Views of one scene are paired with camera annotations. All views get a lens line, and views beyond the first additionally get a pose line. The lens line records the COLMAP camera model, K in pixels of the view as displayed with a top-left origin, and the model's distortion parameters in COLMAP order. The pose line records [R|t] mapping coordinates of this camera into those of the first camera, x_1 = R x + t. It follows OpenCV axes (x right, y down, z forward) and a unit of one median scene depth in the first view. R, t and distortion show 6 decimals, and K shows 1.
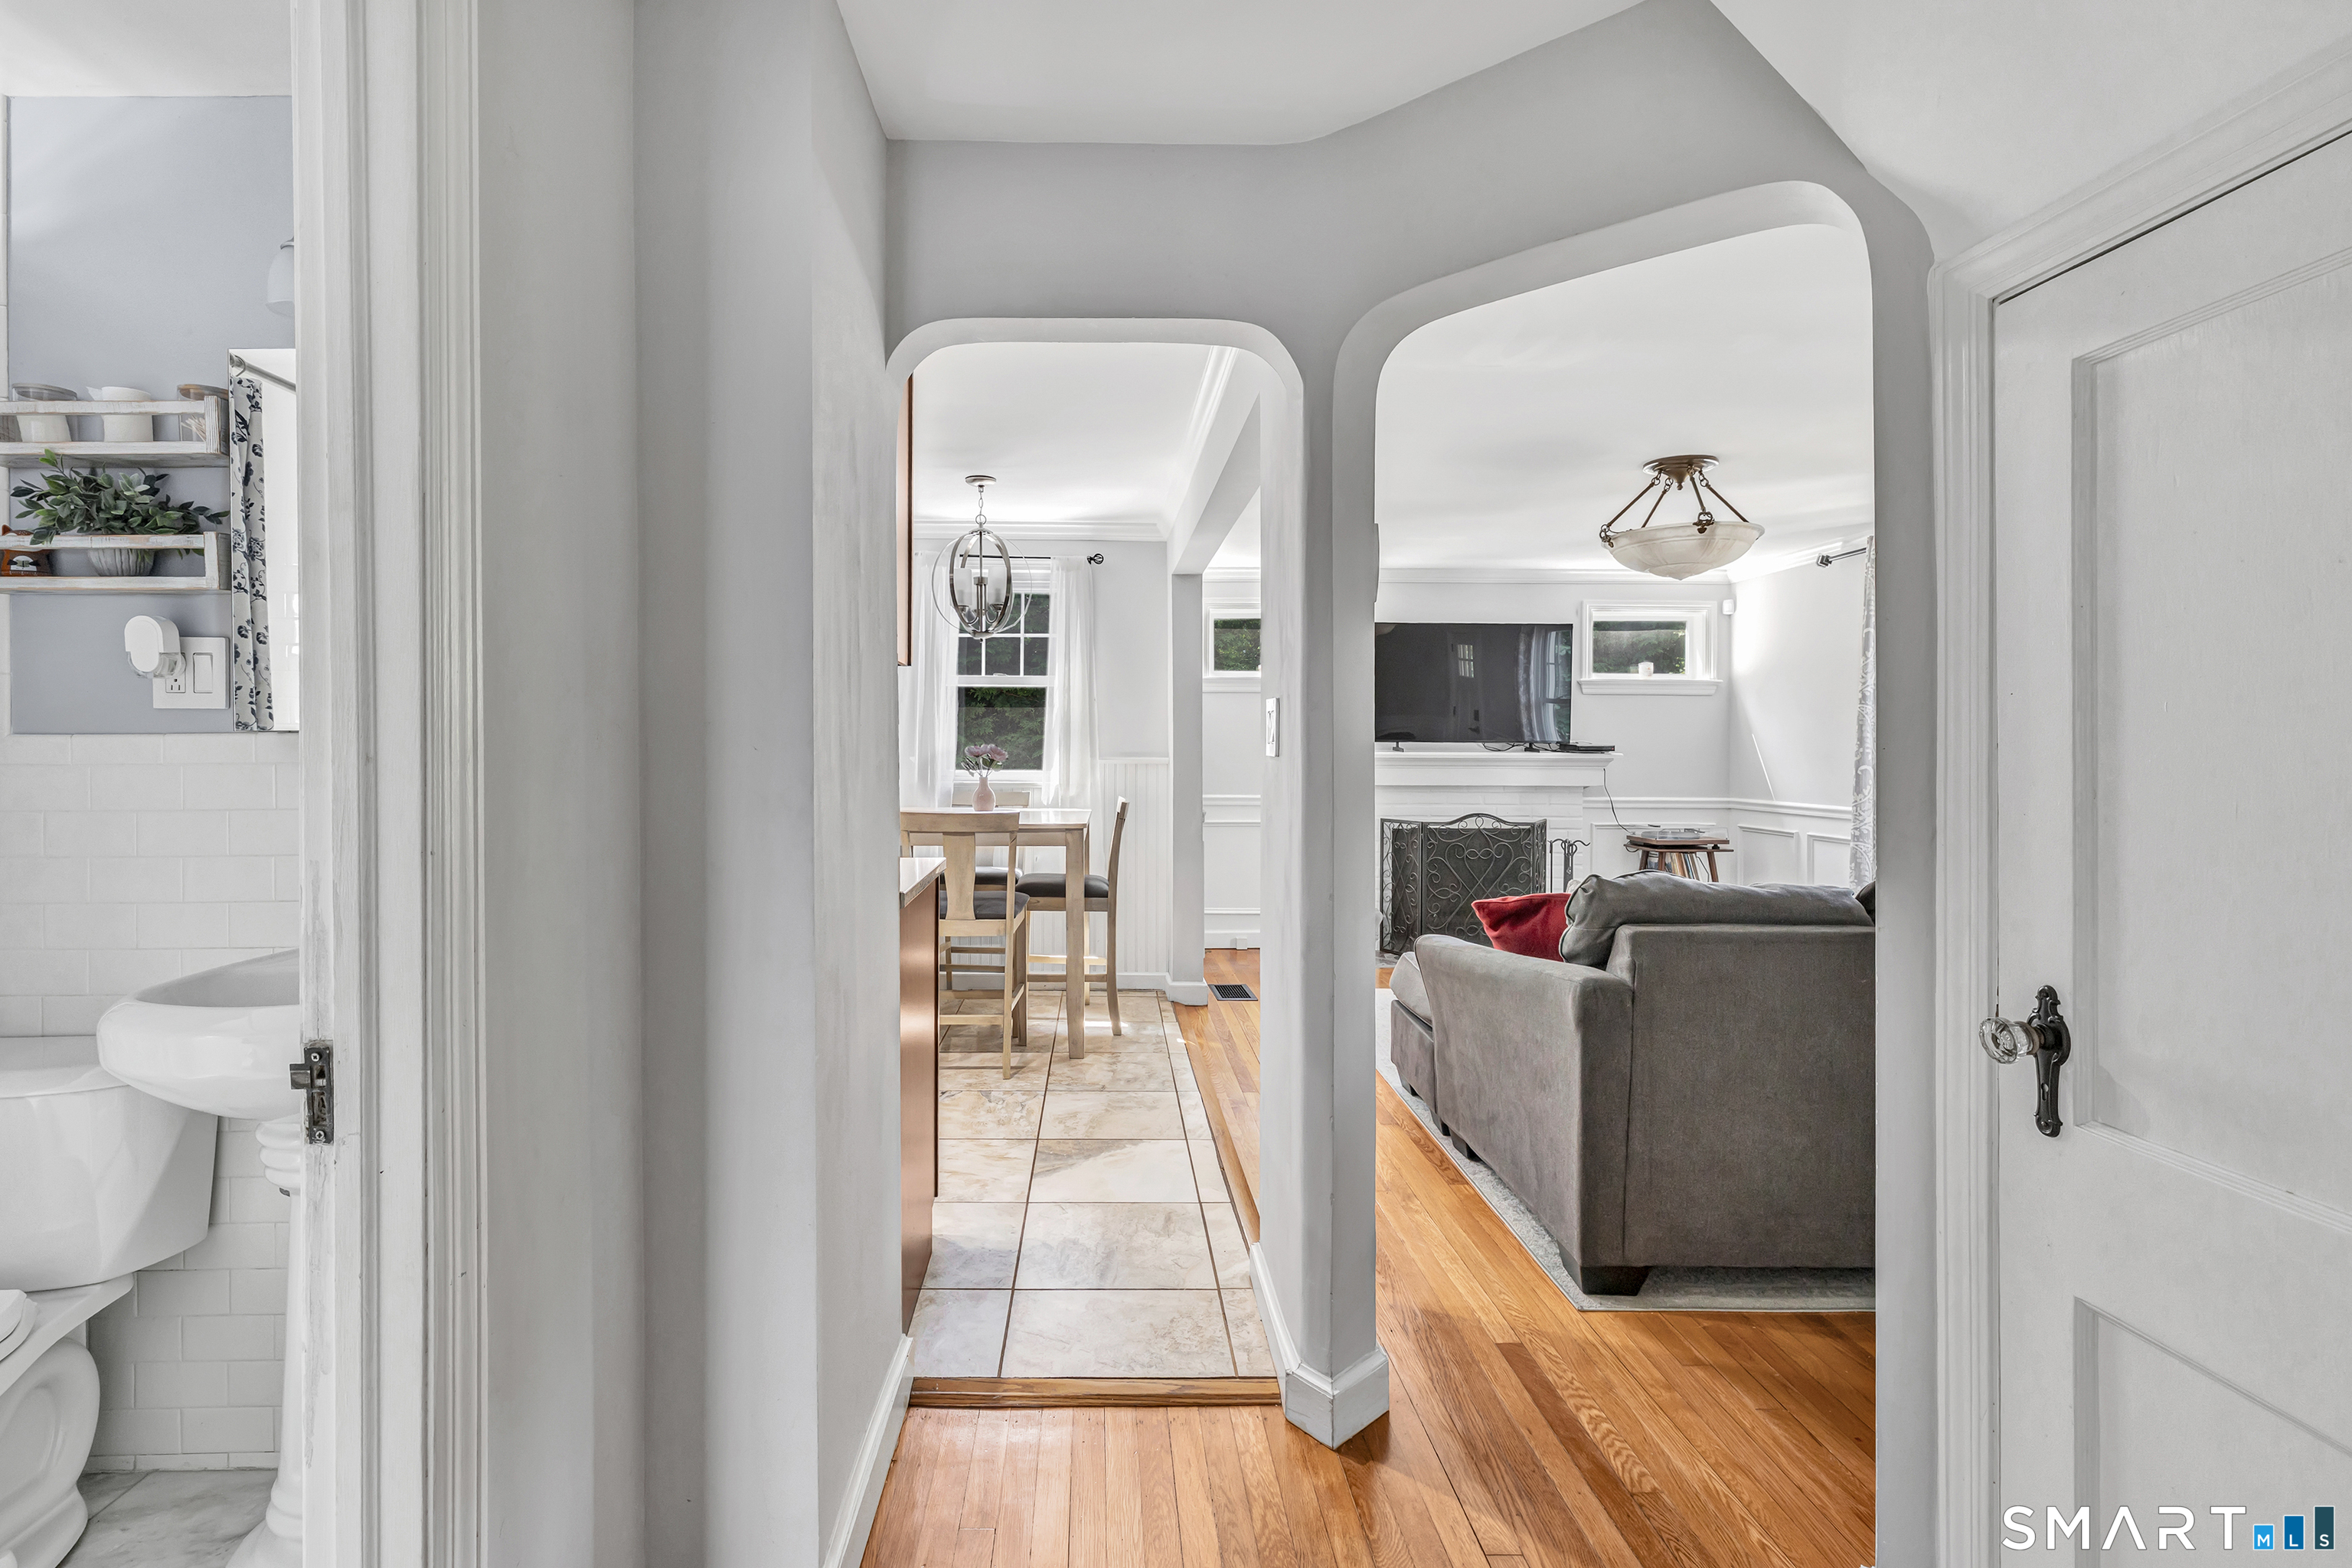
lens RADIAL K [[1037.9, 0, 1113.7], [0, 1037.9, 748.9], [0, 0, 1]] dist [-0.003235, 0.001389]
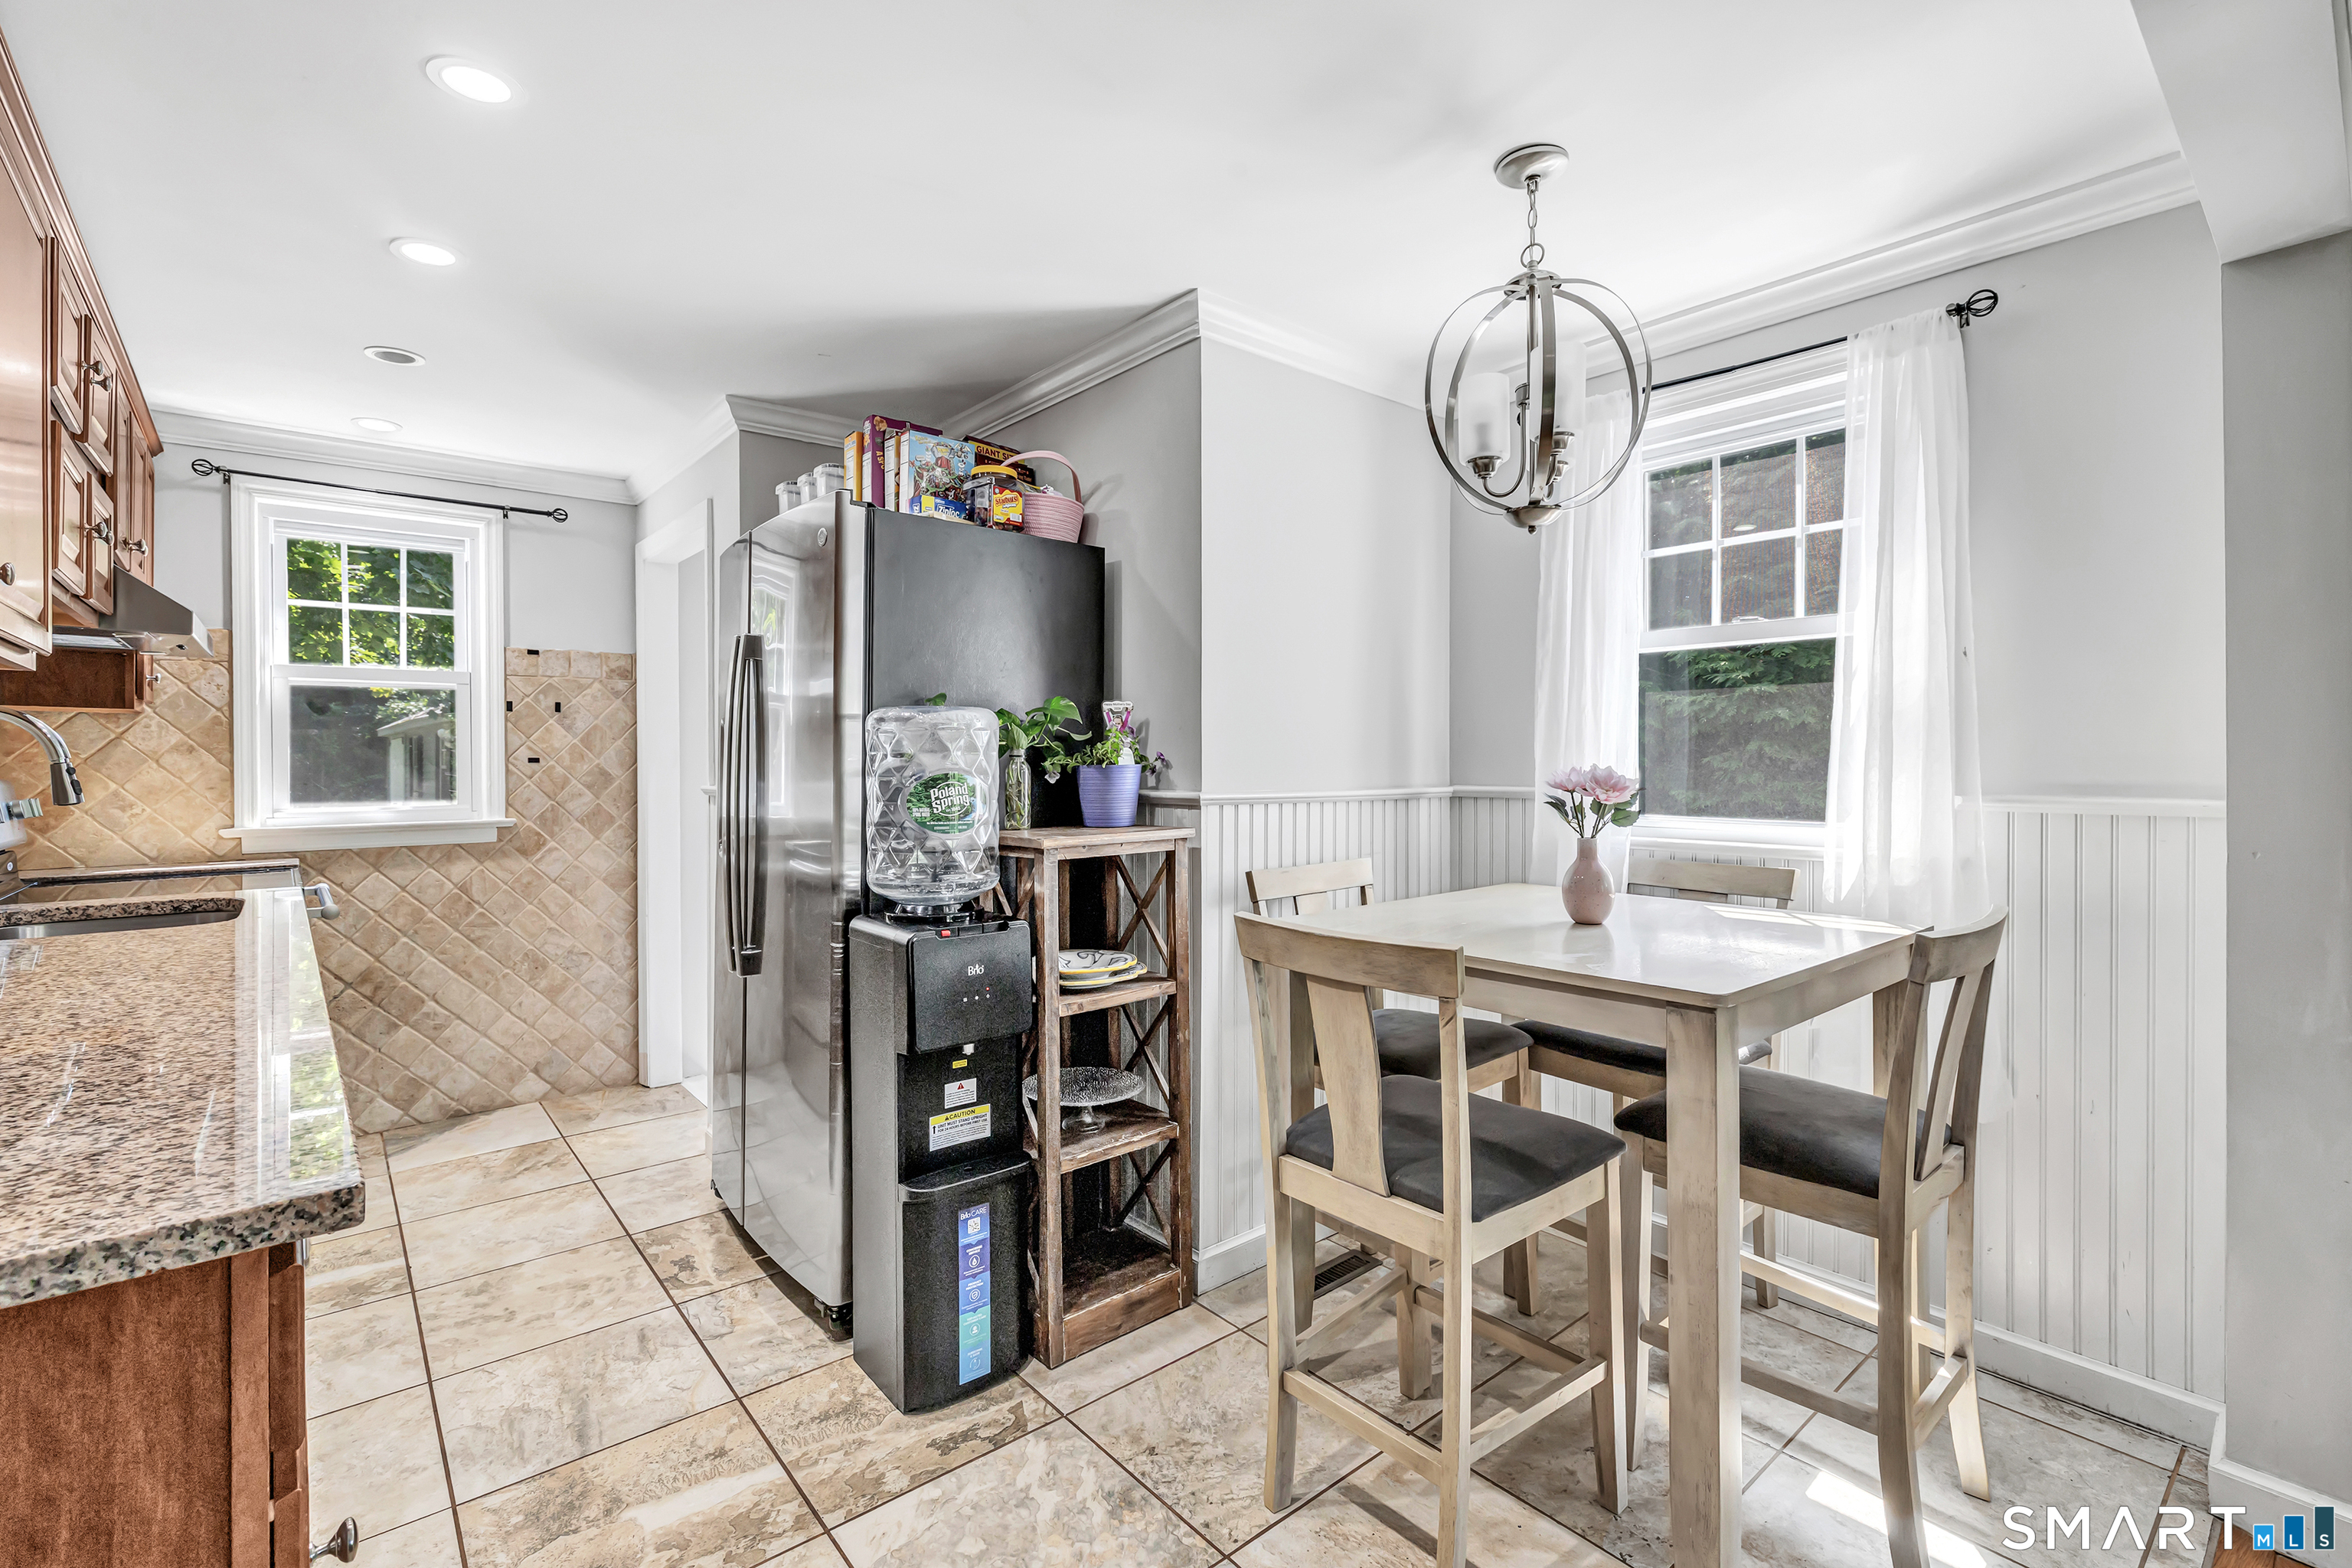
lens RADIAL K [[1037.9, 0, 1253.6], [0, 1037.9, 751.7], [0, 0, 1]] dist [-0.003235, 0.001389]
pose [[0.649278, -0.014233, -0.760418, 0.089464], [-0.000696, 0.999813, -0.019308, -0.000943], [0.760551, 0.013066, 0.649147, 0.428570]]
